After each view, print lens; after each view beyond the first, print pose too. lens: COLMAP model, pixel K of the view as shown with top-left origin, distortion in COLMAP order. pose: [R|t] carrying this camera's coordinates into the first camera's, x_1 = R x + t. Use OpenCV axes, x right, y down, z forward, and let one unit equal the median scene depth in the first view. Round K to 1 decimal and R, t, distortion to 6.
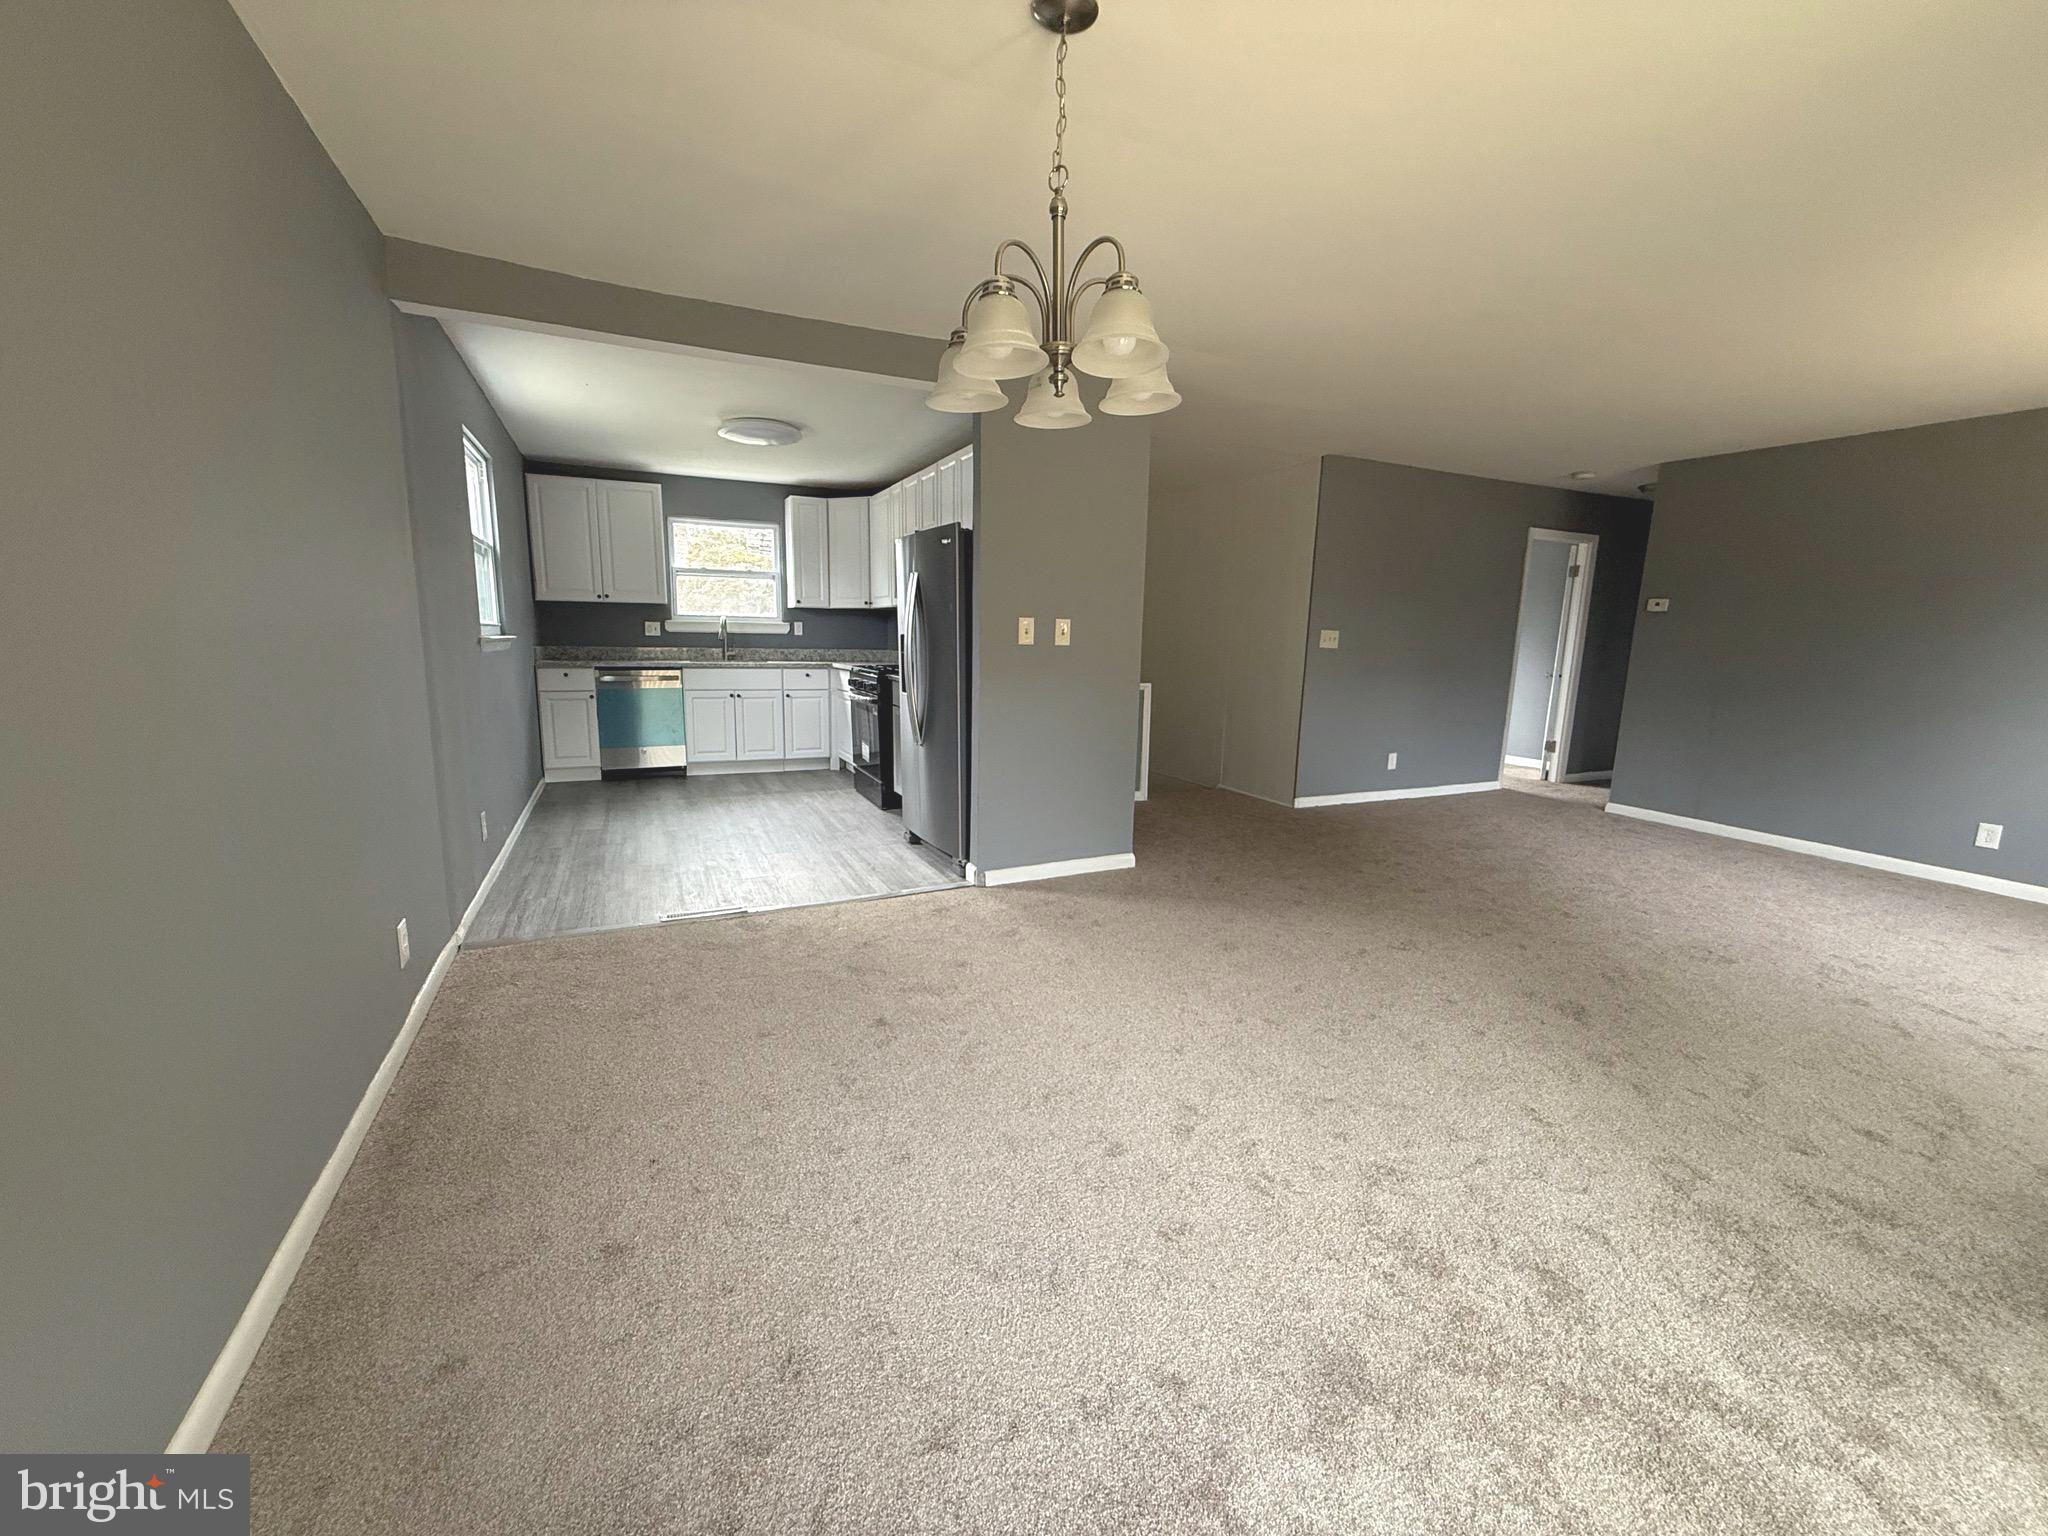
lens RADIAL K [[812.7, 0, 1019.4], [0, 812.7, 767.9], [0, 0, 1]] dist [-0.000234, -0.000305]
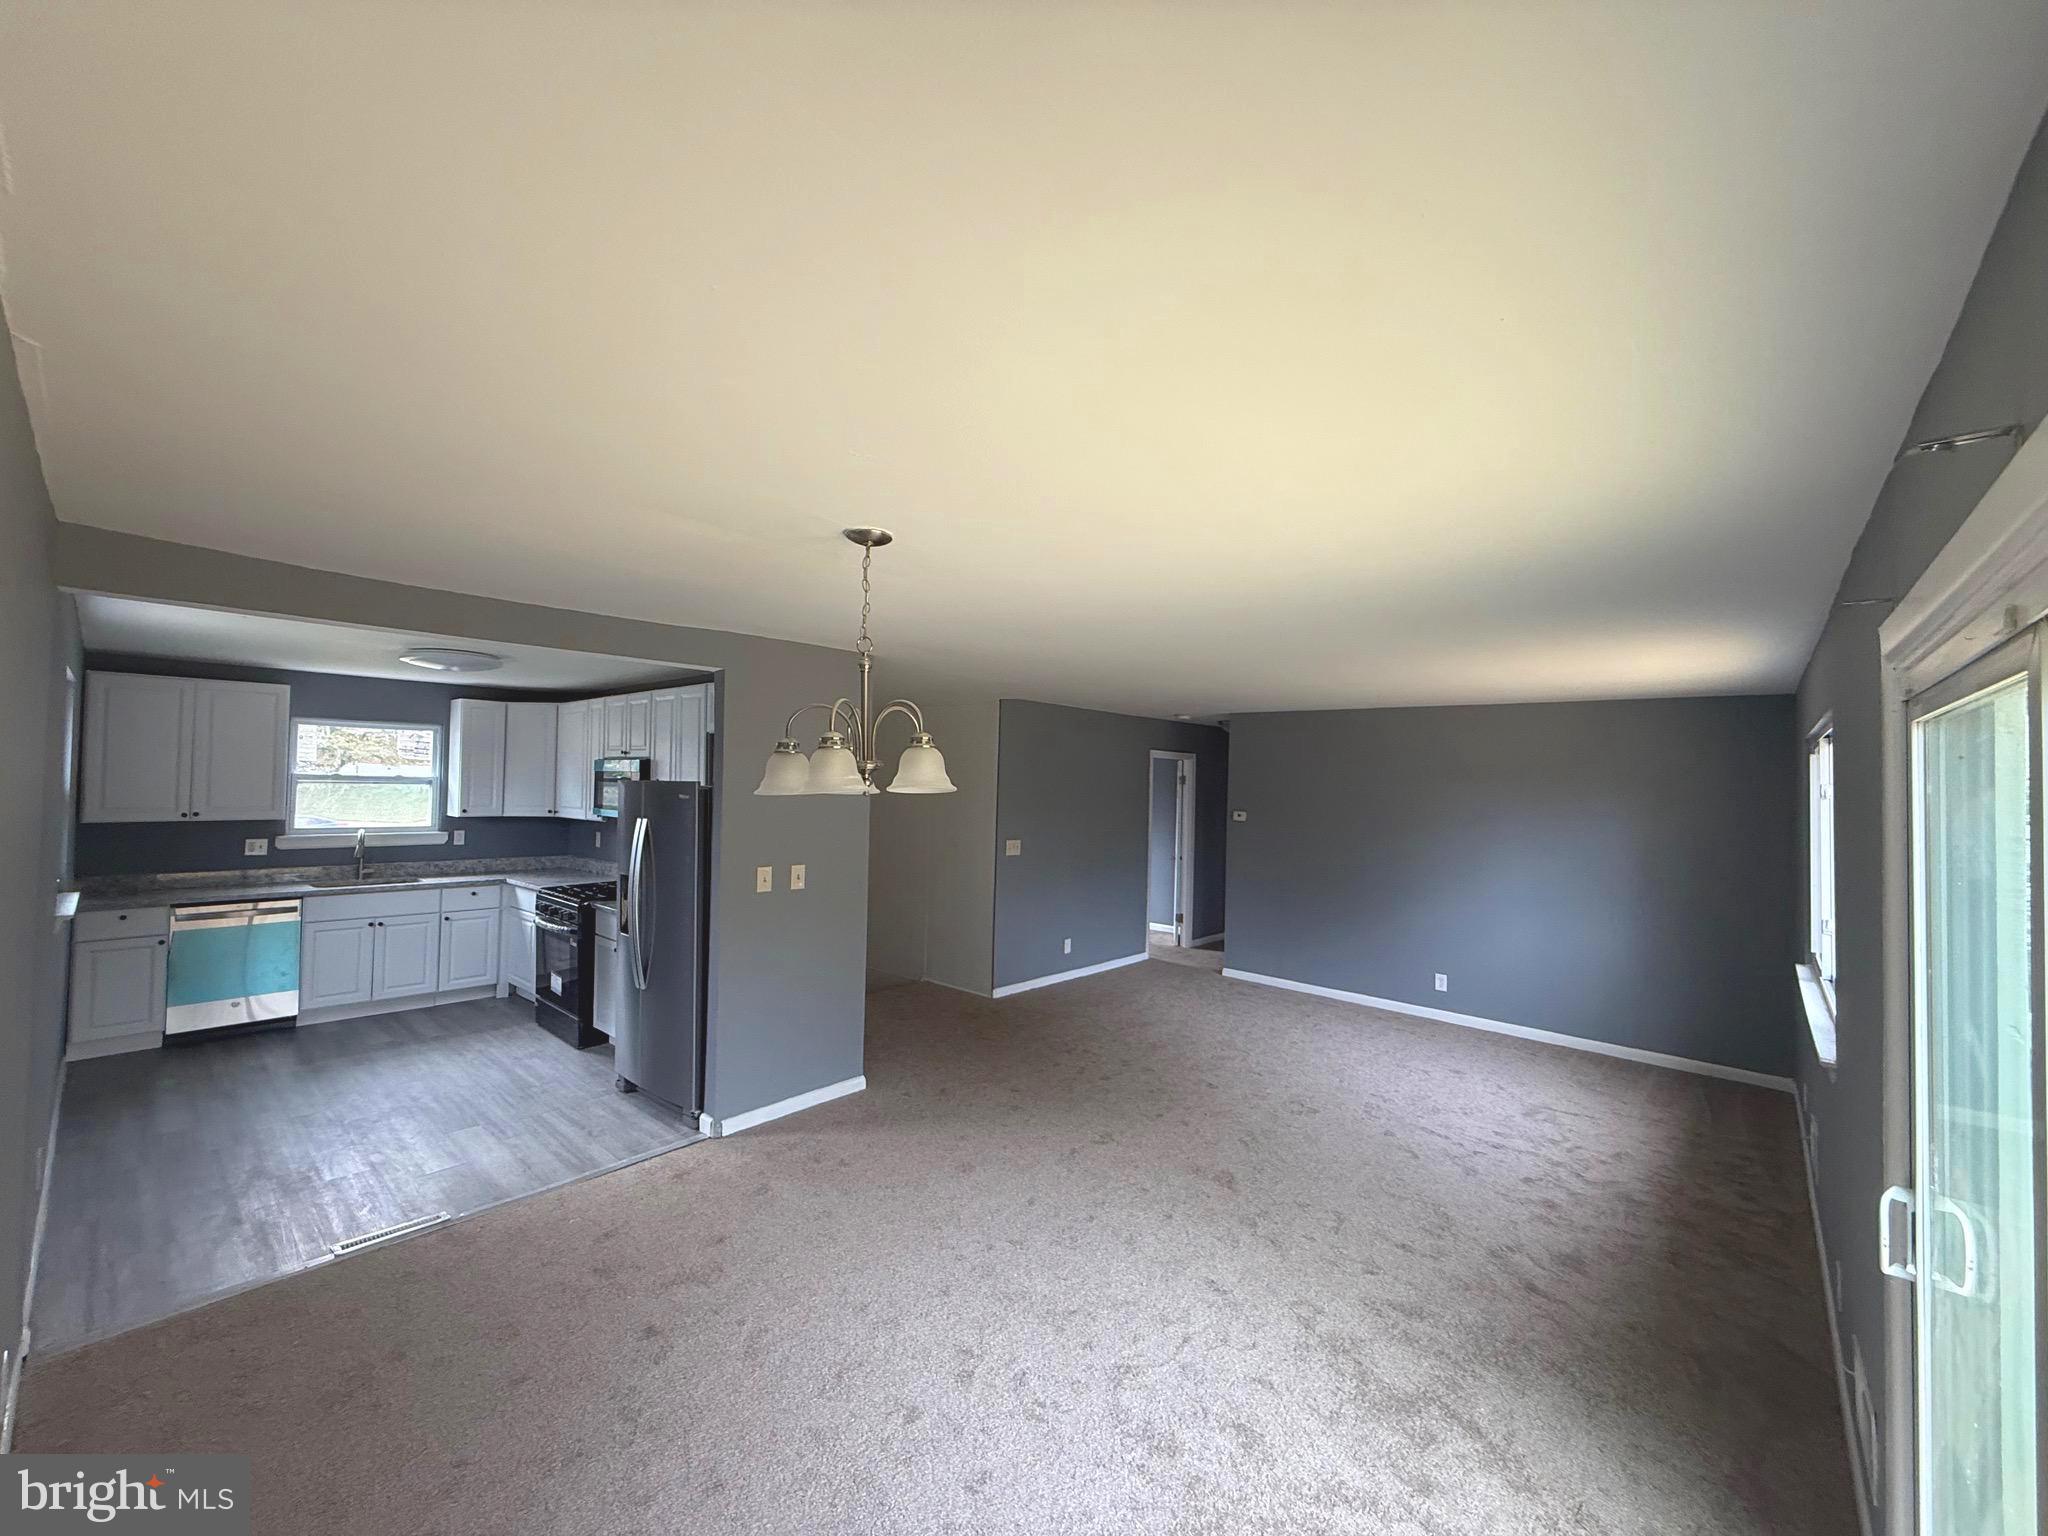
lens RADIAL K [[812.7, 0, 1020.6], [0, 812.7, 768.5], [0, 0, 1]] dist [-0.000234, -0.000305]
pose [[0.920603, 0.007475, 0.390428, -0.088569], [0.062337, 0.984182, -0.165831, -0.100712], [-0.385491, 0.177003, 0.905575, -0.110996]]
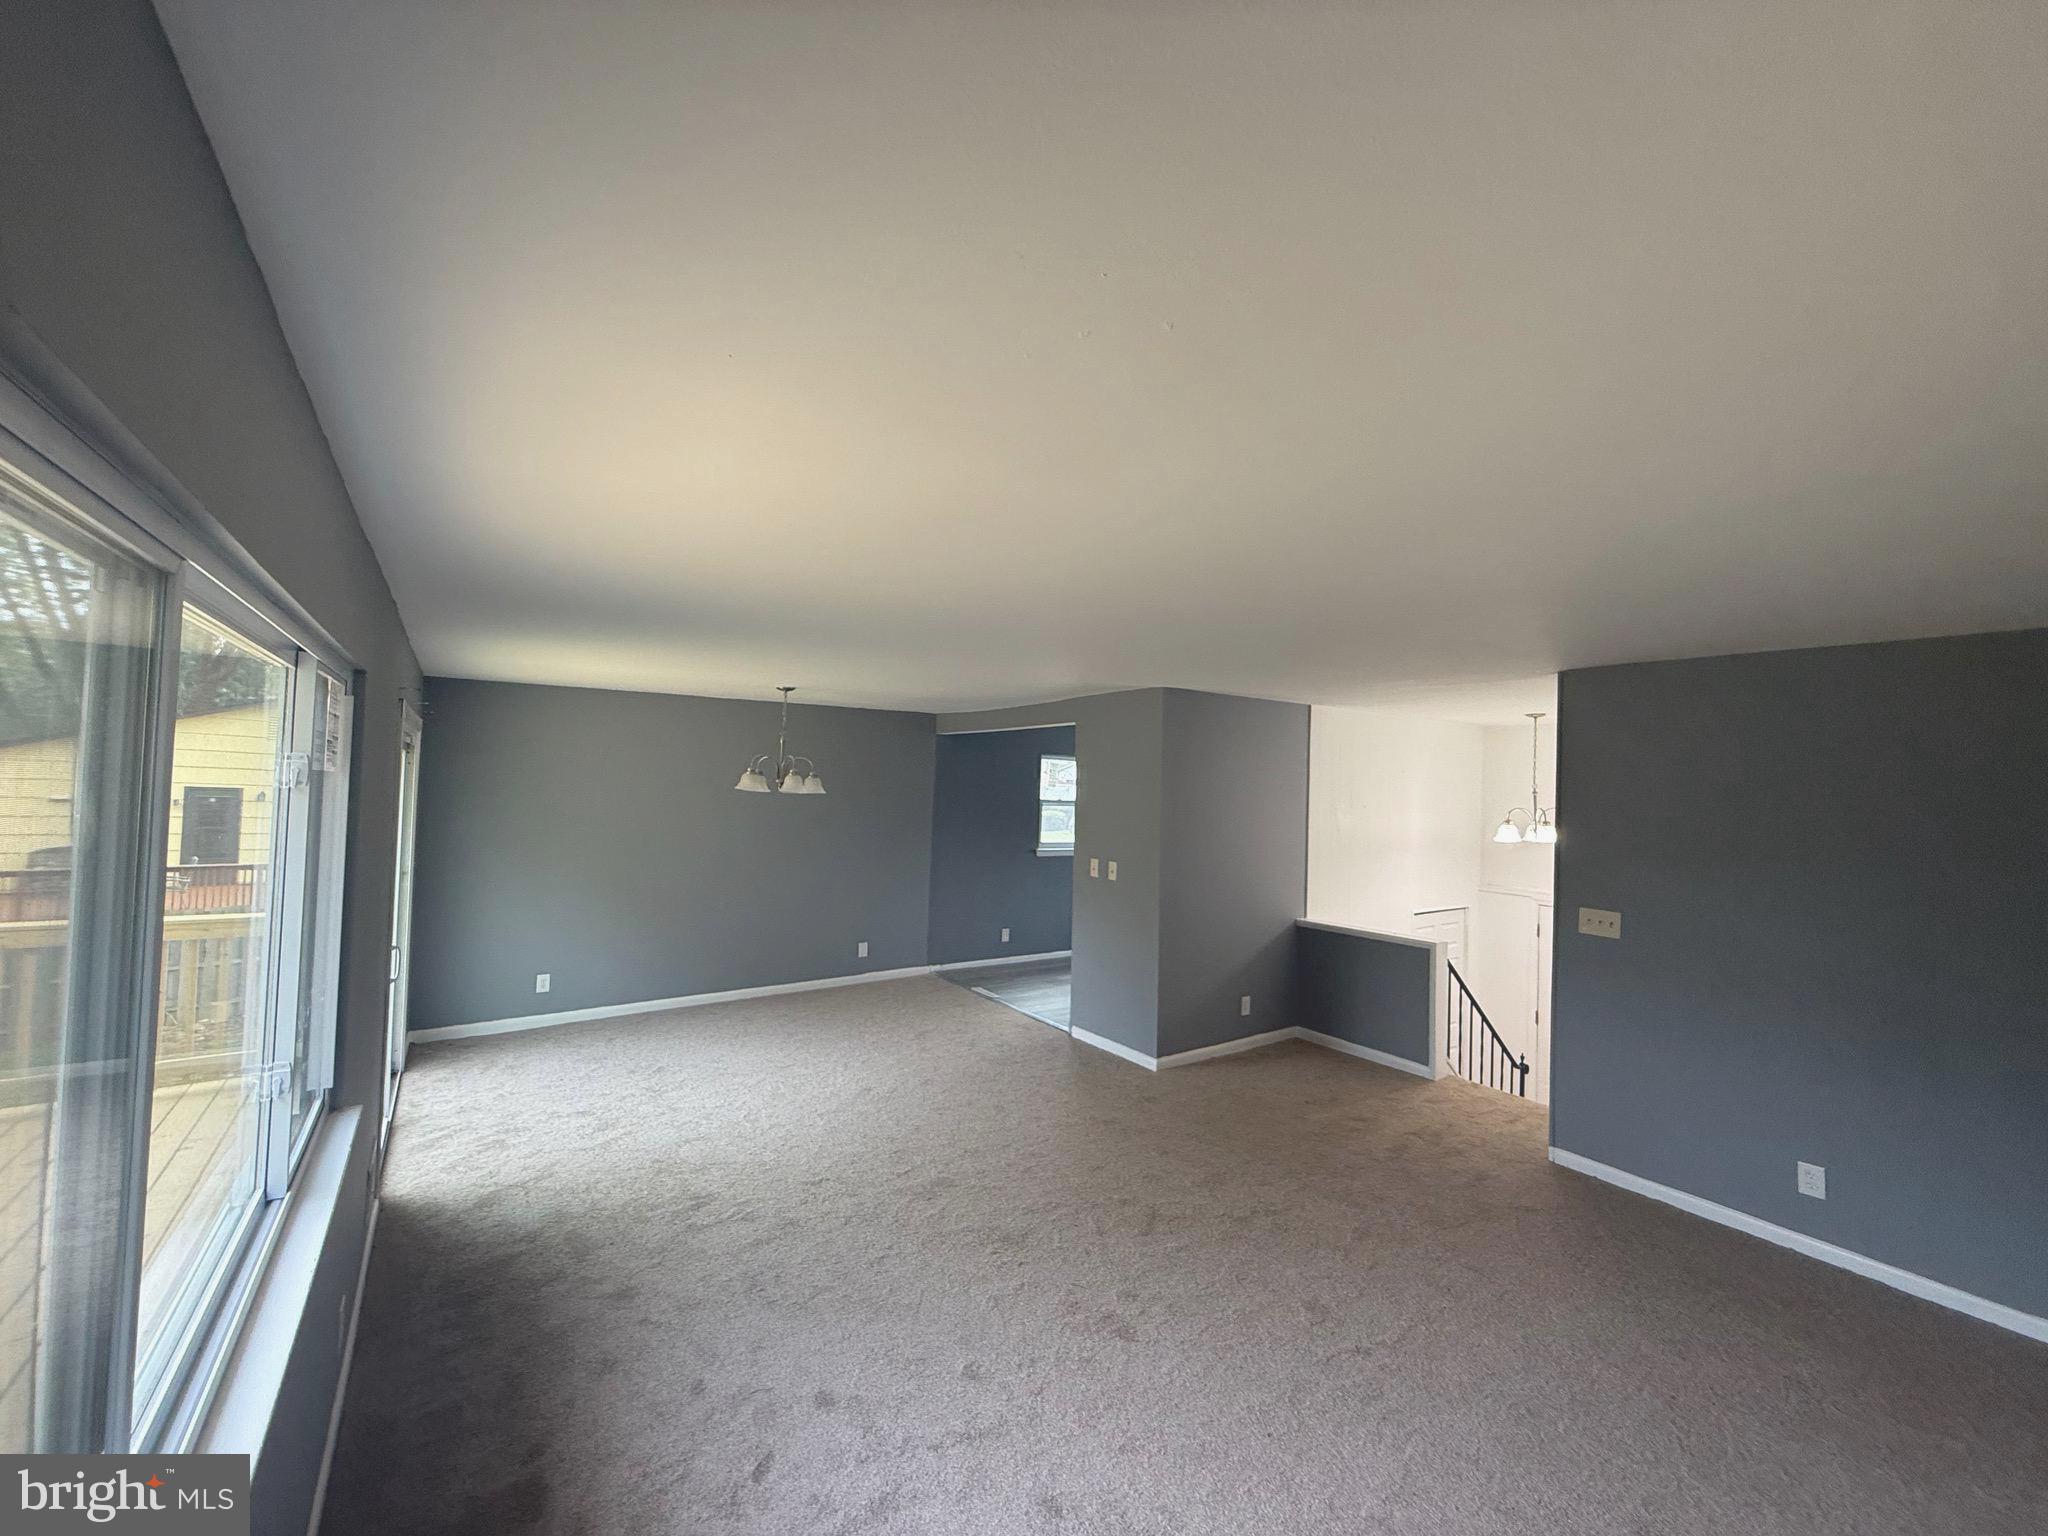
lens RADIAL K [[812.7, 0, 1023.8], [0, 812.7, 761.6], [0, 0, 1]] dist [-0.000234, -0.000305]
pose [[0.168558, -0.044277, -0.984697, 1.305079], [-0.189454, 0.978909, -0.076447, -0.196422], [0.967313, 0.199440, 0.156615, 0.532459]]
